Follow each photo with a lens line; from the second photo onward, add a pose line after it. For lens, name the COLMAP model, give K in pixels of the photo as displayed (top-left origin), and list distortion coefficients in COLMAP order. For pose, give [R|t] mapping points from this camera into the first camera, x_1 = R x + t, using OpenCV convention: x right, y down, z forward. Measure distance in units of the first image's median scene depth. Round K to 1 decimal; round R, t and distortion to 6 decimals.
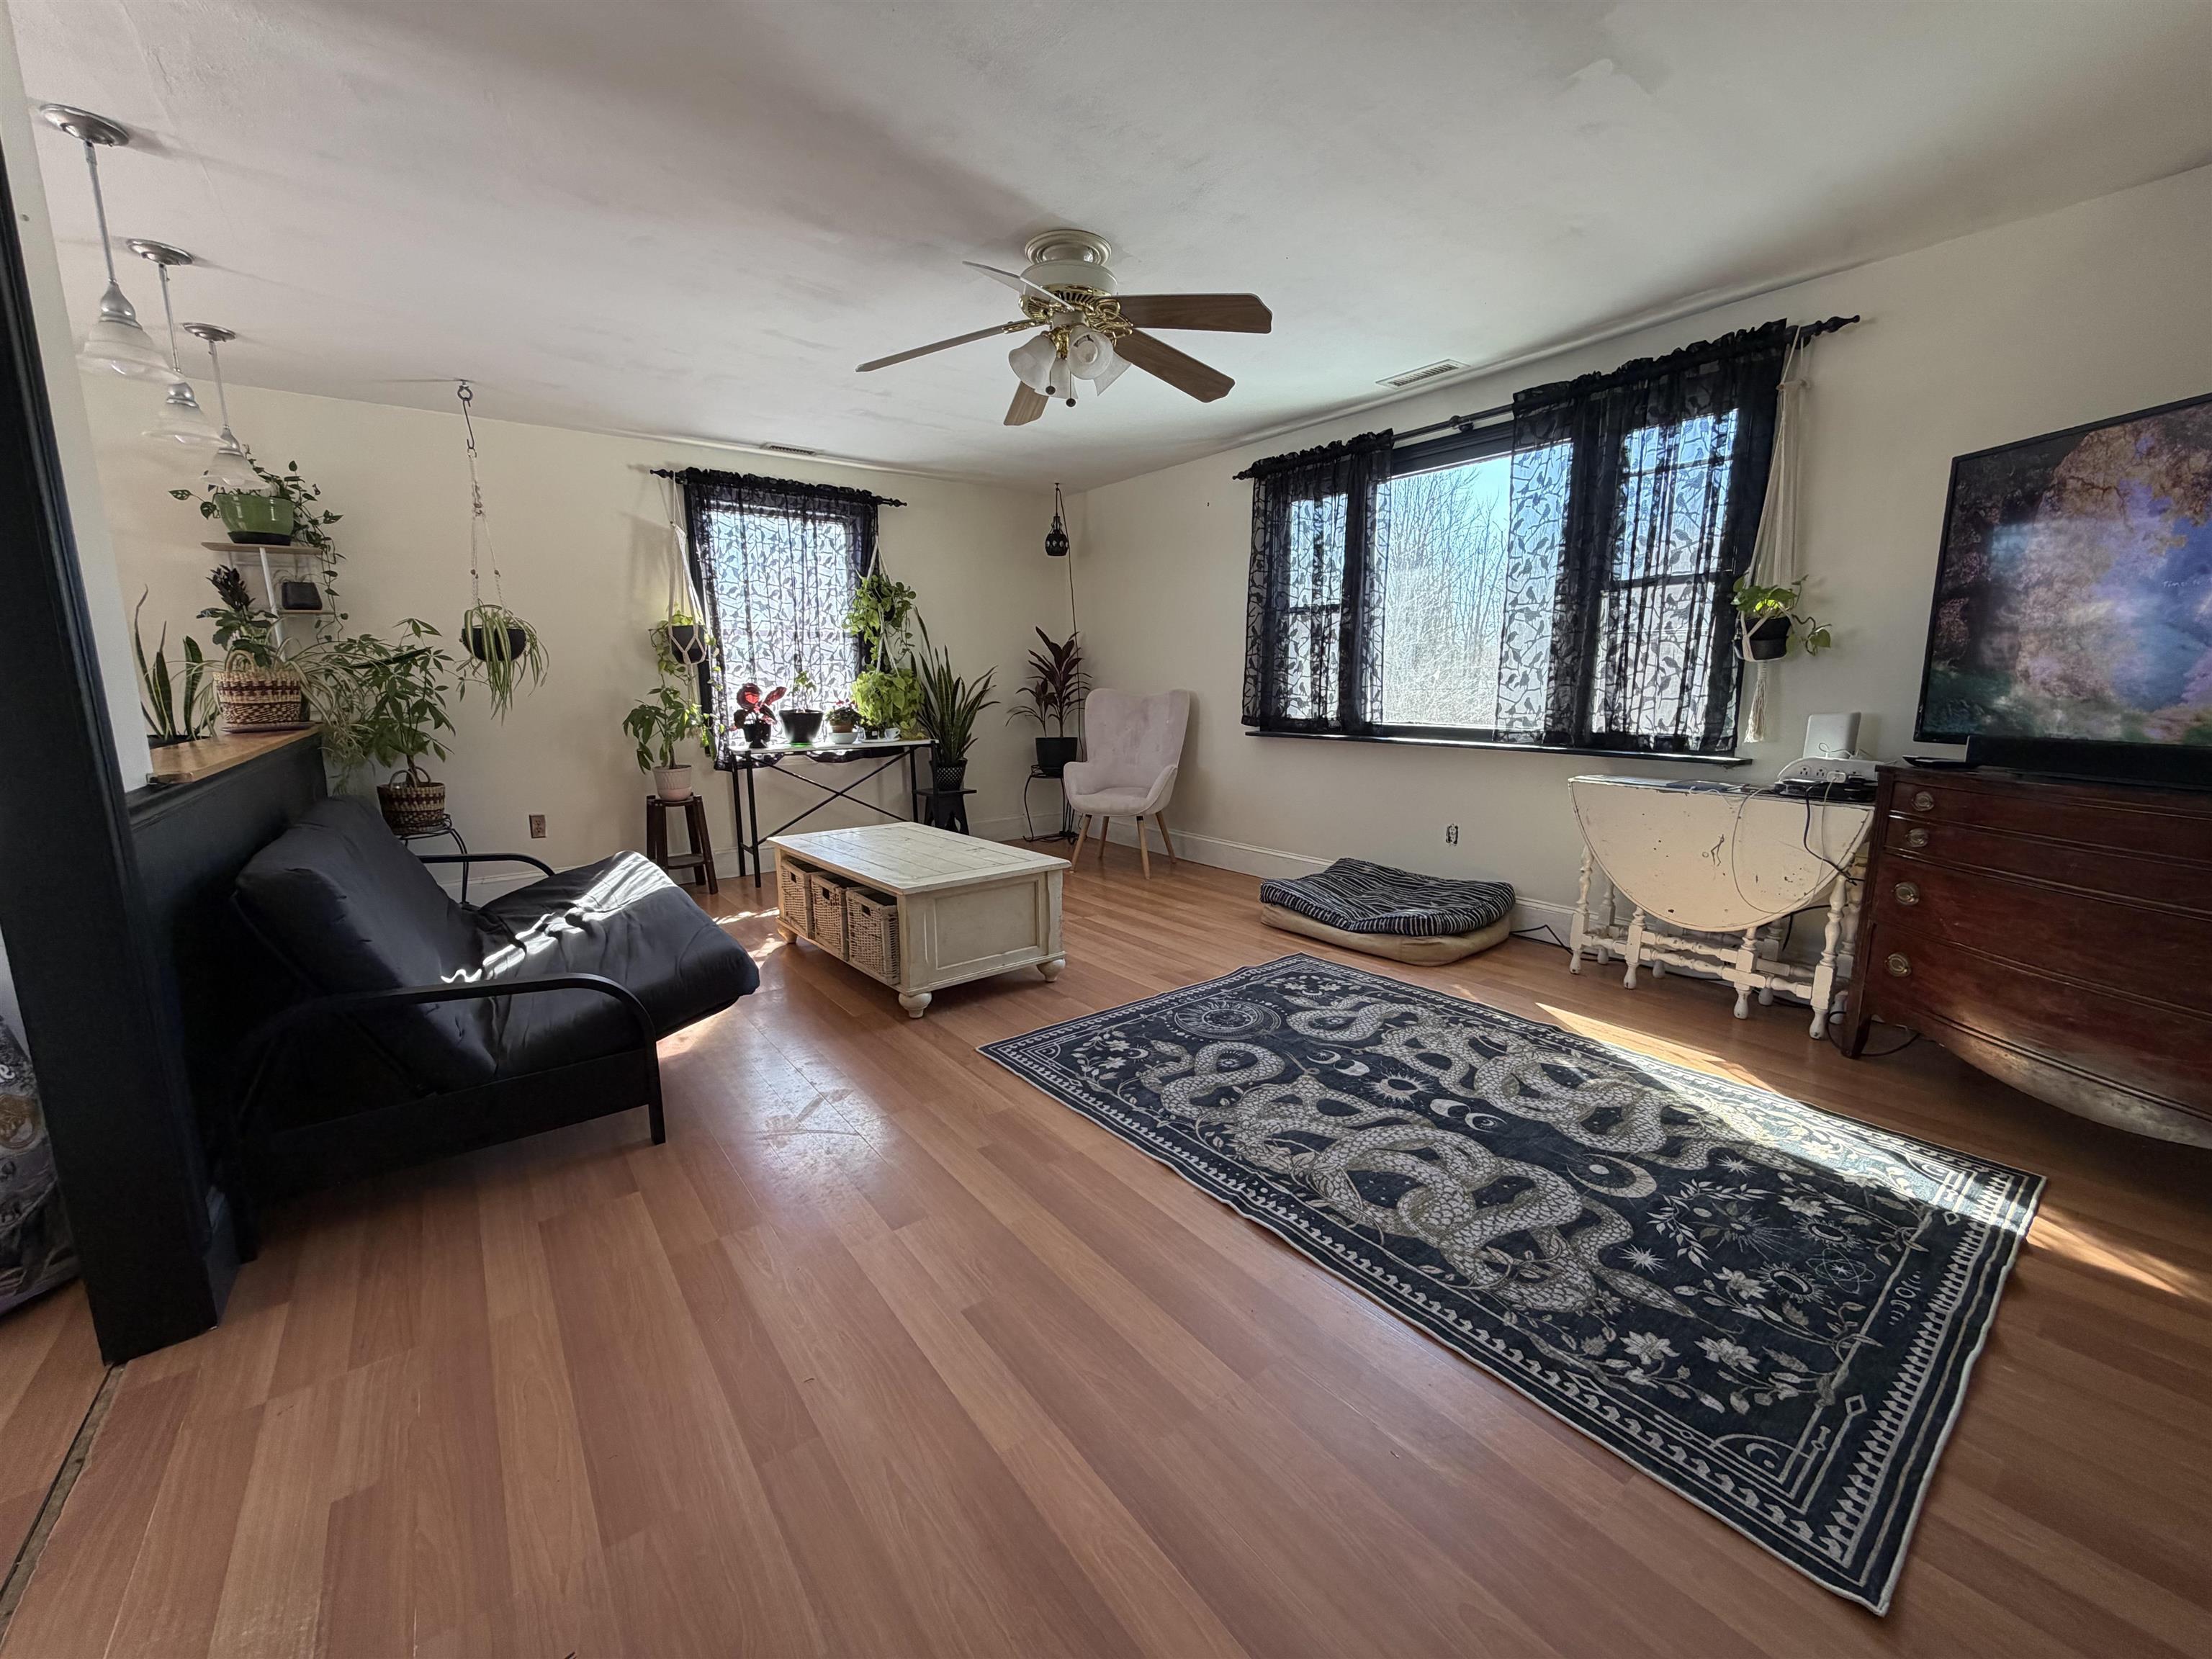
lens RADIAL K [[871.5, 0, 1104.6], [0, 871.5, 831.9], [0, 0, 1]] dist [-0.002310, -0.000557]
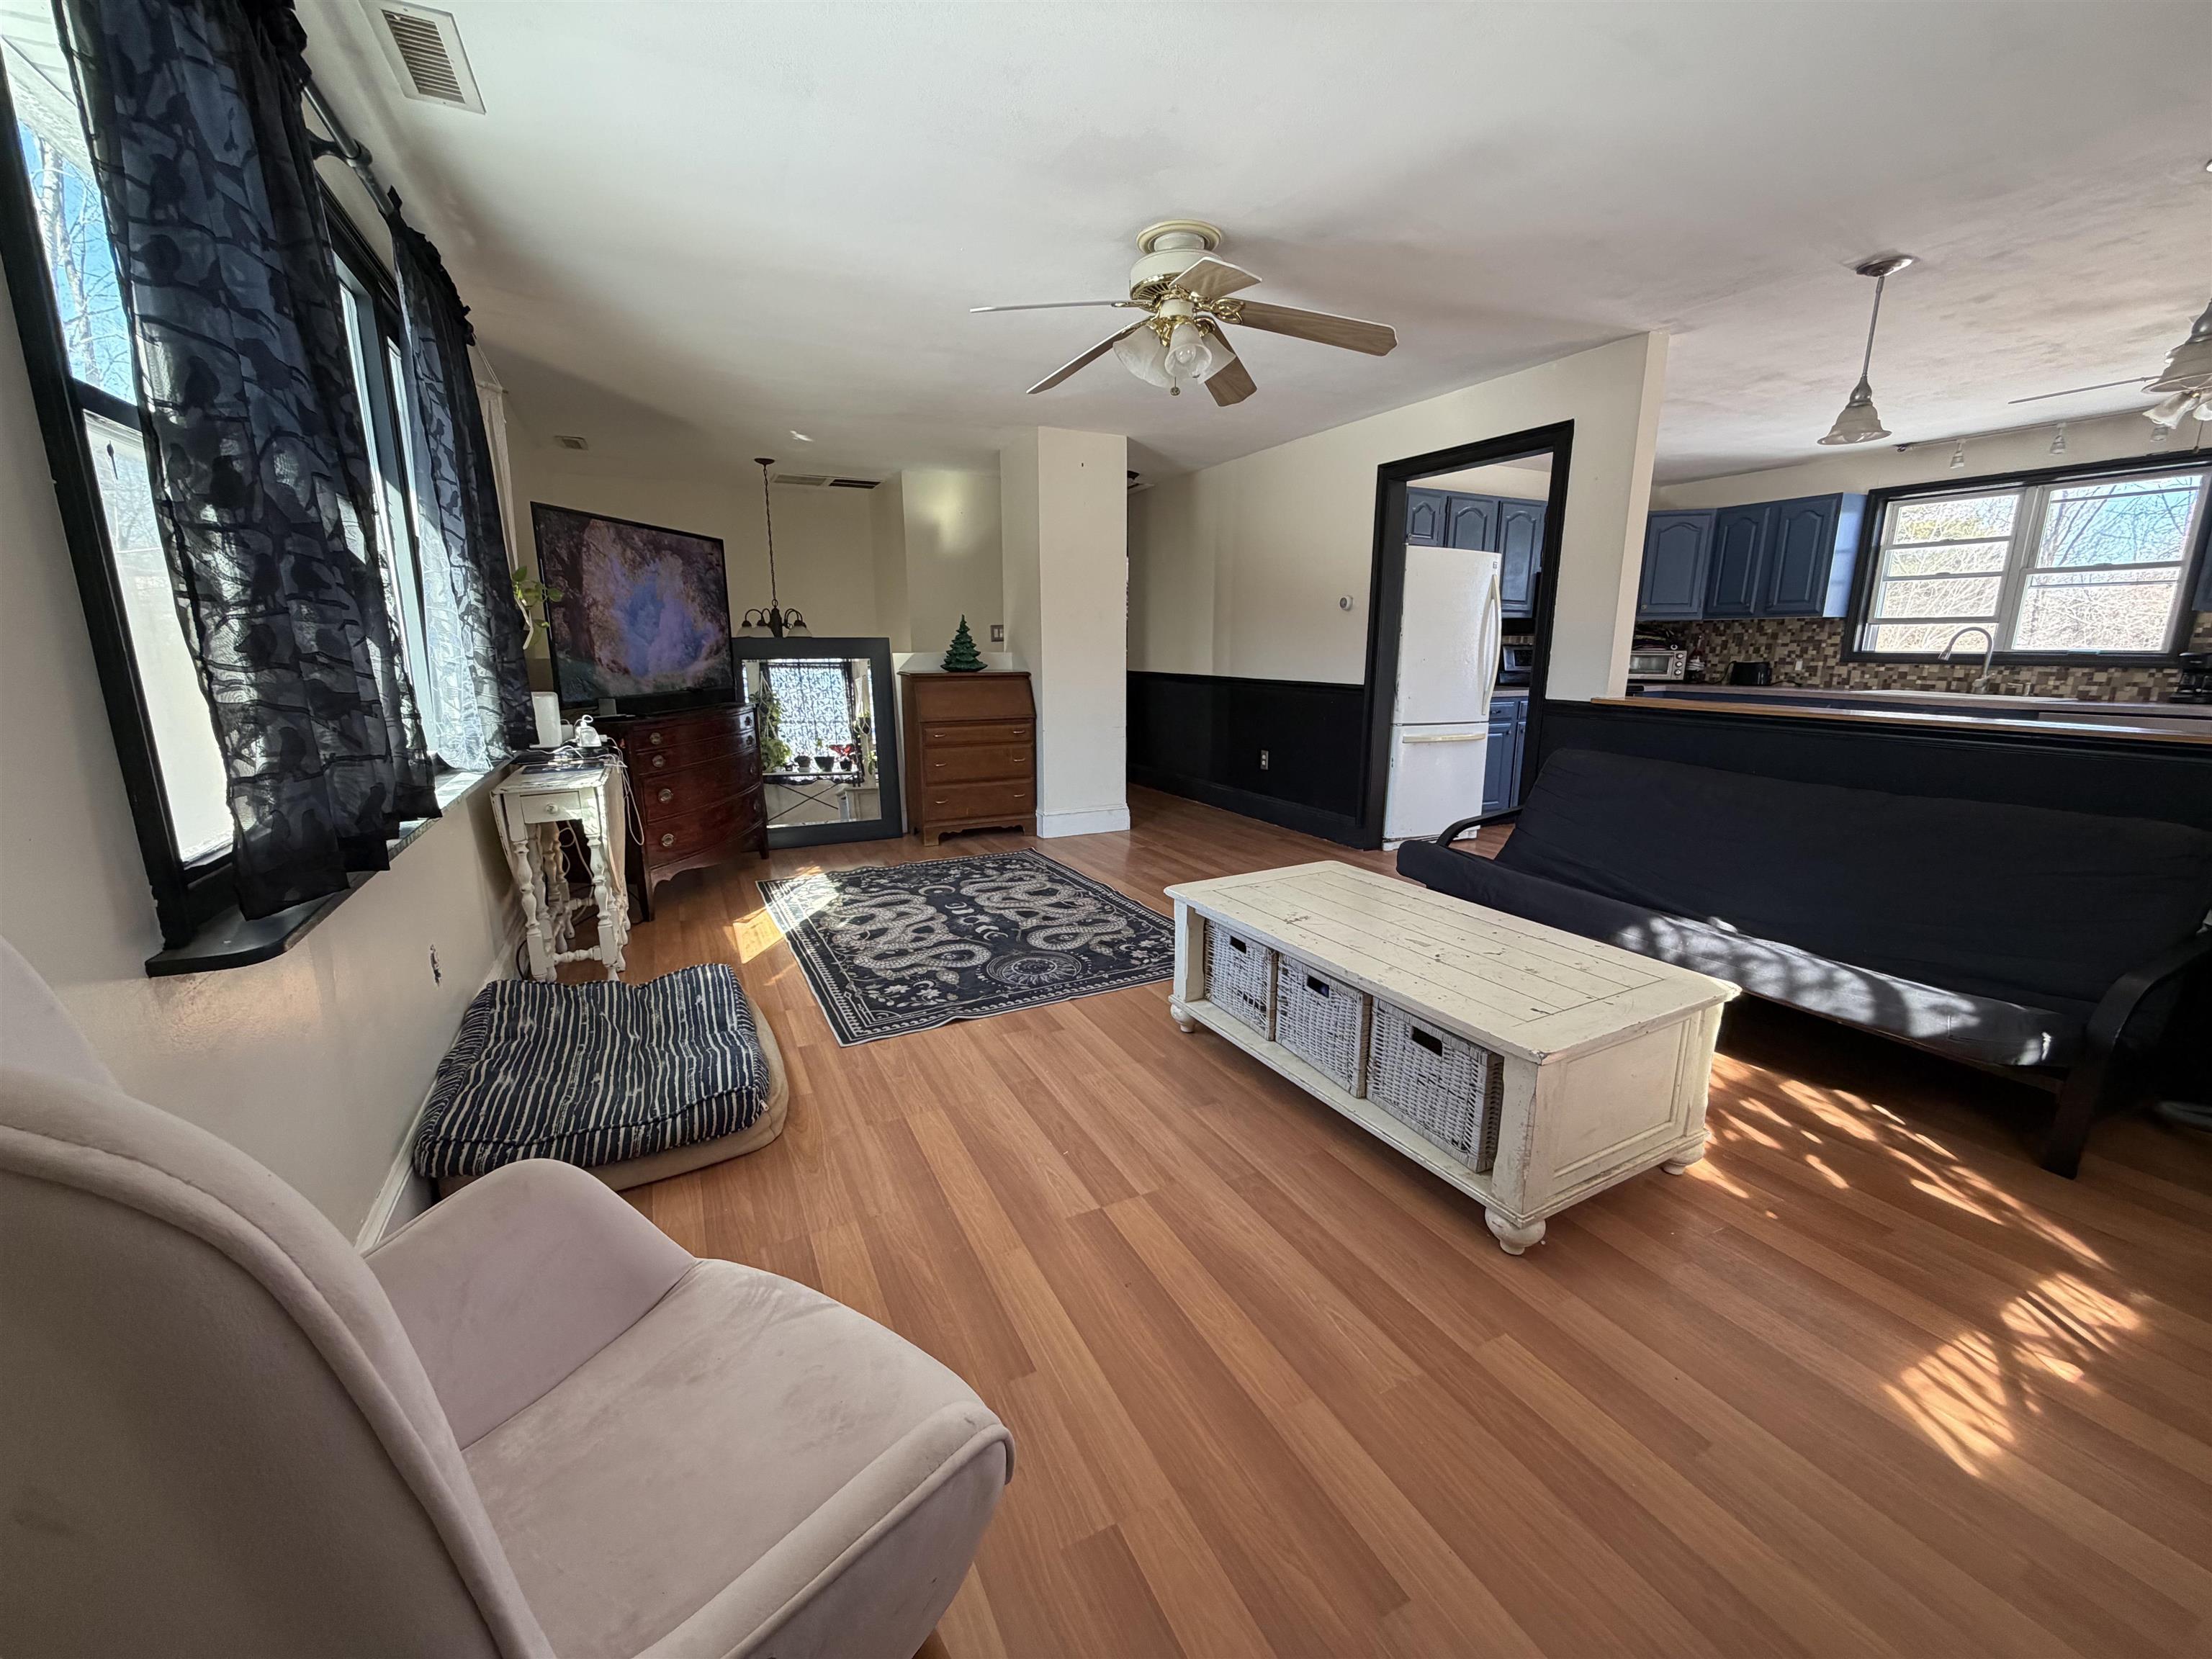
lens RADIAL K [[871.5, 0, 1112.7], [0, 871.5, 824.8], [0, 0, 1]] dist [-0.002310, -0.000557]
pose [[-0.984638, -0.027971, 0.172355, -0.174834], [0.037678, 0.929797, 0.366140, -0.433464], [-0.170497, 0.367009, -0.914459, 2.326938]]
